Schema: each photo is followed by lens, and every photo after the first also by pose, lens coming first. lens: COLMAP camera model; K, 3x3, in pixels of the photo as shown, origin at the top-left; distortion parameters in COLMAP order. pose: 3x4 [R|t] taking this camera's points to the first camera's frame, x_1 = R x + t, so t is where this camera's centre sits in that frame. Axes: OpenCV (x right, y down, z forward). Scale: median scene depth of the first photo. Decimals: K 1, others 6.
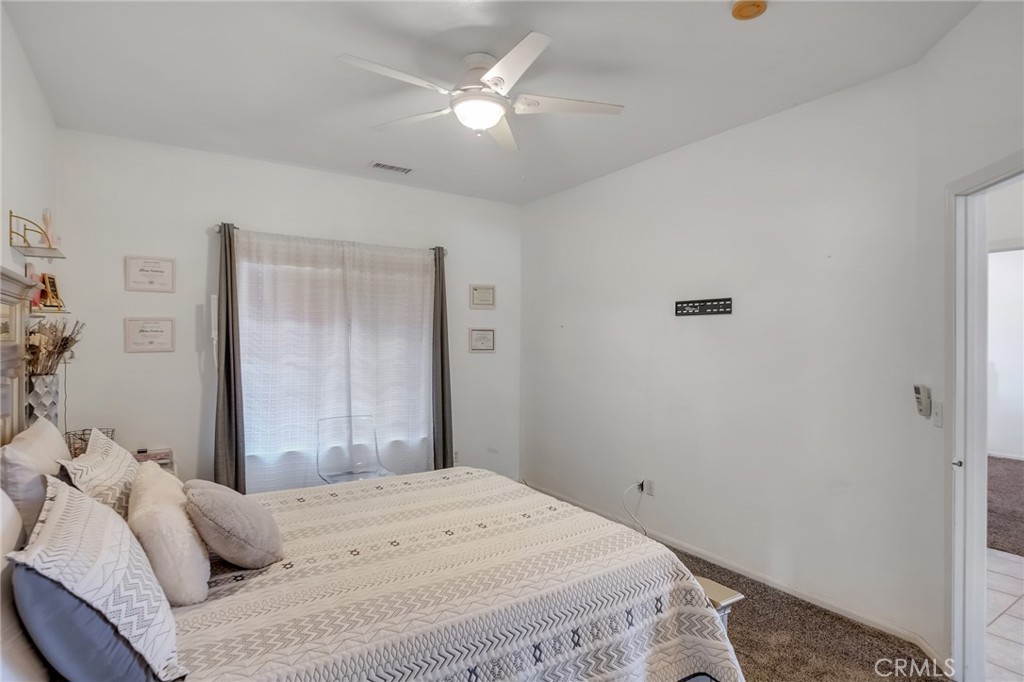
lens RADIAL K [[557.5, 0, 512.0], [0, 557.5, 341.0], [0, 0, 1]] dist [0.042736, -0.000207]
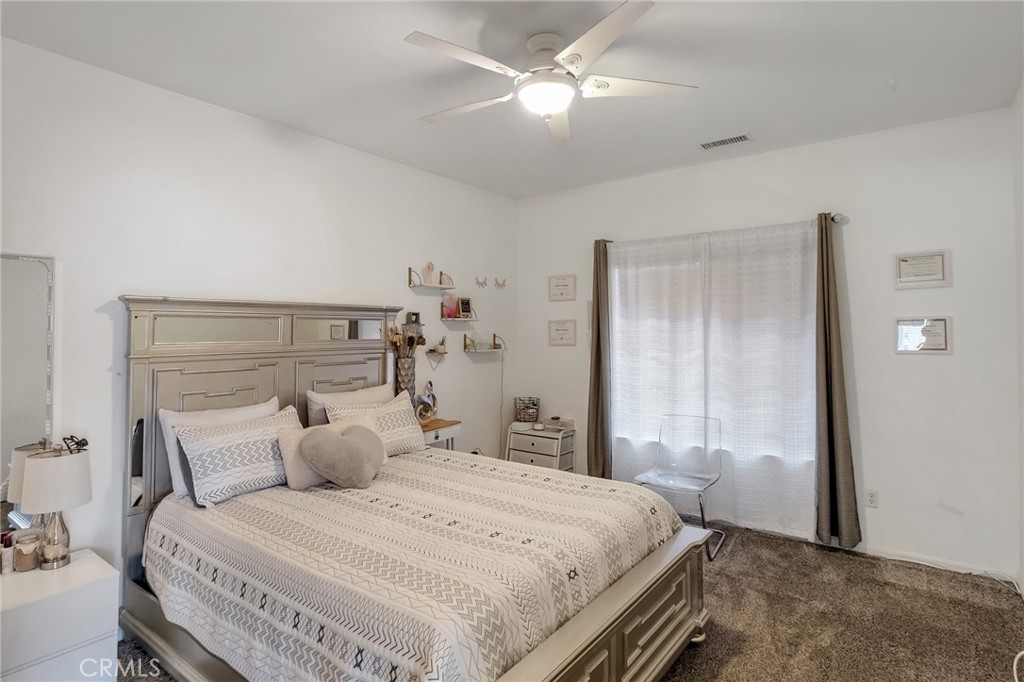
lens RADIAL K [[541.2, 0, 513.0], [0, 541.2, 323.6], [0, 0, 1]] dist [-0.001344, -0.000244]
pose [[0.343248, -0.020976, -0.939011, 0.477745], [0.005342, 0.999778, -0.020381, -0.006232], [0.939230, 0.001979, 0.343284, 0.399166]]
